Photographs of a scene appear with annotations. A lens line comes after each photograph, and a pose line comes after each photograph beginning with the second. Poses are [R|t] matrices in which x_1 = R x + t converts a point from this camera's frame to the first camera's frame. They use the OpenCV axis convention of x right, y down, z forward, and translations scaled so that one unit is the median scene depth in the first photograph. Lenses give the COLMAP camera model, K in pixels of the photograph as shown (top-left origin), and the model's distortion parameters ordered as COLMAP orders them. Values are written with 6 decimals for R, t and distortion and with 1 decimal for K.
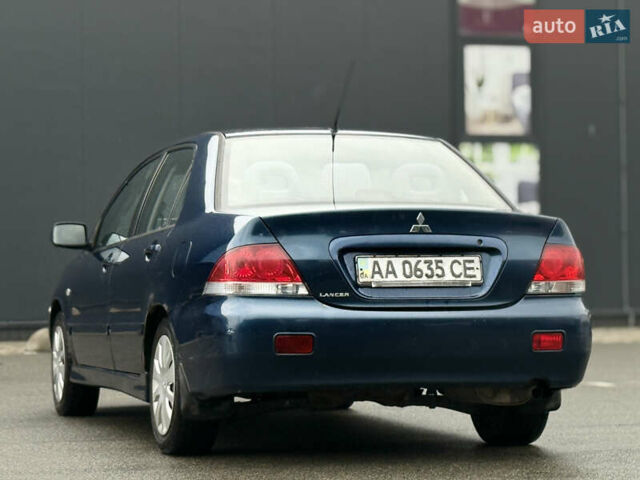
lens RADIAL K [[1943.2, 0, 320.0], [0, 1943.2, 240.7], [0, 0, 1]] dist [0.096611, 0.947468]
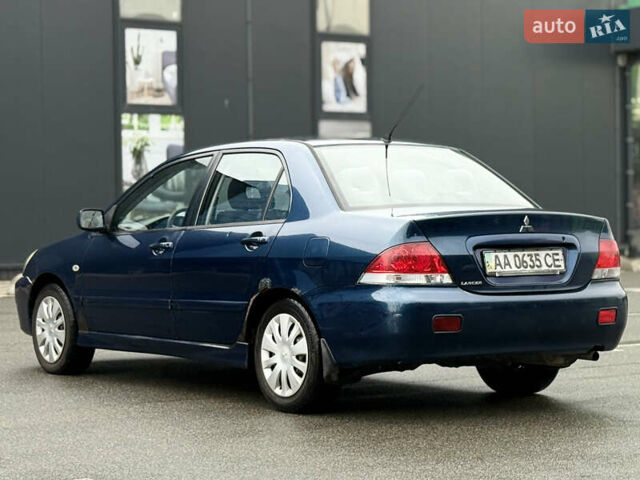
lens RADIAL K [[1690.2, 0, 319.6], [0, 1690.2, 239.4], [0, 0, 1]] dist [-0.002753, 1.274403]
pose [[0.954627, -0.003994, 0.297777, -0.399543], [-0.006780, 0.999359, 0.035140, -0.036808], [-0.297727, -0.035565, 0.953988, -0.000566]]
